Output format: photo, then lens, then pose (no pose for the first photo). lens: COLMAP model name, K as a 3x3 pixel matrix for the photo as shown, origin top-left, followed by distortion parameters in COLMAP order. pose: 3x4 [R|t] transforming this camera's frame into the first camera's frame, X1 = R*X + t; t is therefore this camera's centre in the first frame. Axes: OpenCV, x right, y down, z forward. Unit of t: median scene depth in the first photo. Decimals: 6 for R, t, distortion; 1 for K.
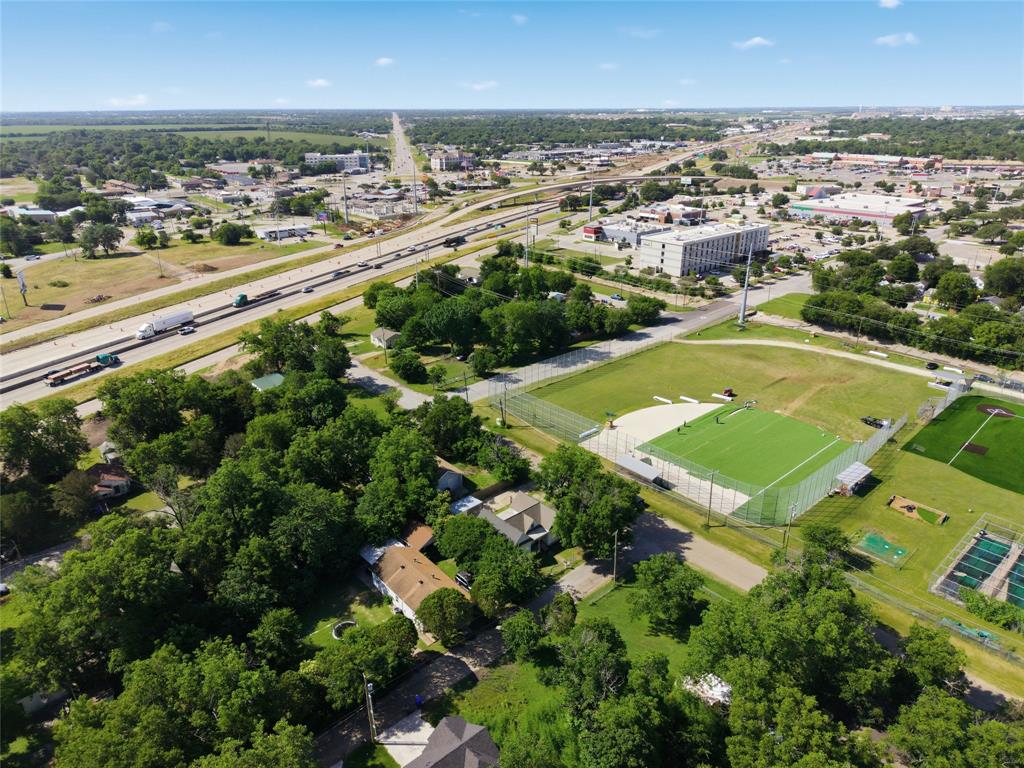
lens RADIAL K [[679.6, 0, 512.0], [0, 679.6, 384.0], [0, 0, 1]] dist [0.007210, -0.006869]
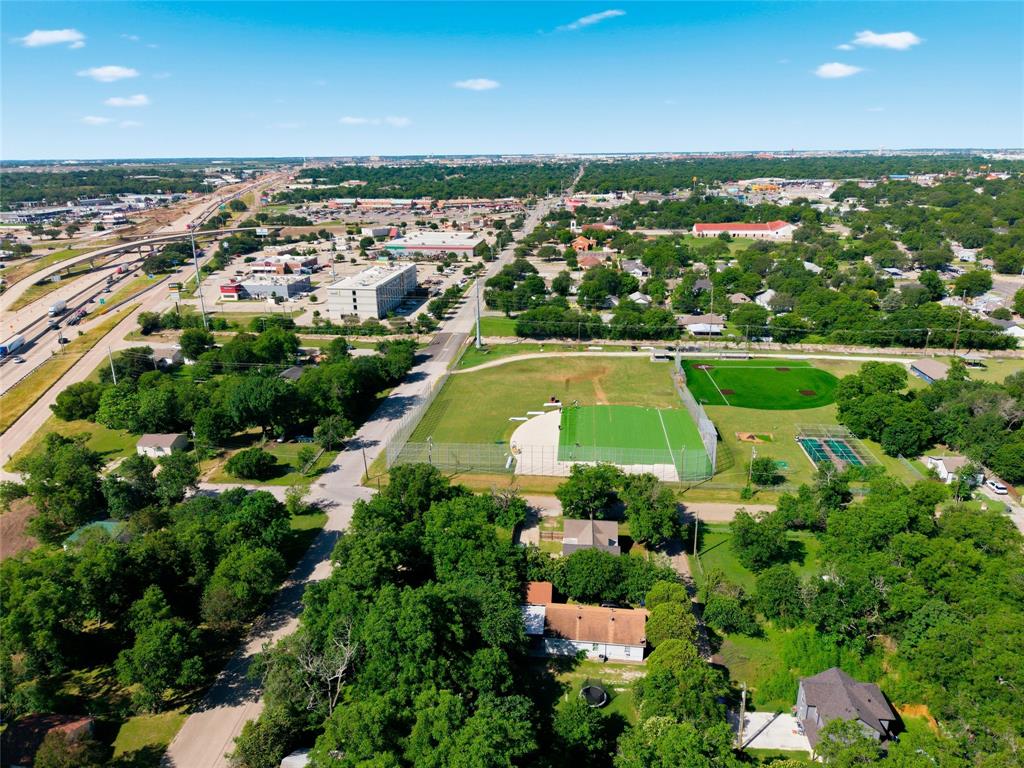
lens RADIAL K [[679.6, 0, 512.0], [0, 679.6, 384.0], [0, 0, 1]] dist [0.007210, -0.006869]
pose [[0.738544, -0.216480, 0.638506, -0.367590], [0.257736, 0.965771, 0.029319, -0.051961], [-0.622997, 0.142912, 0.769058, 0.118751]]
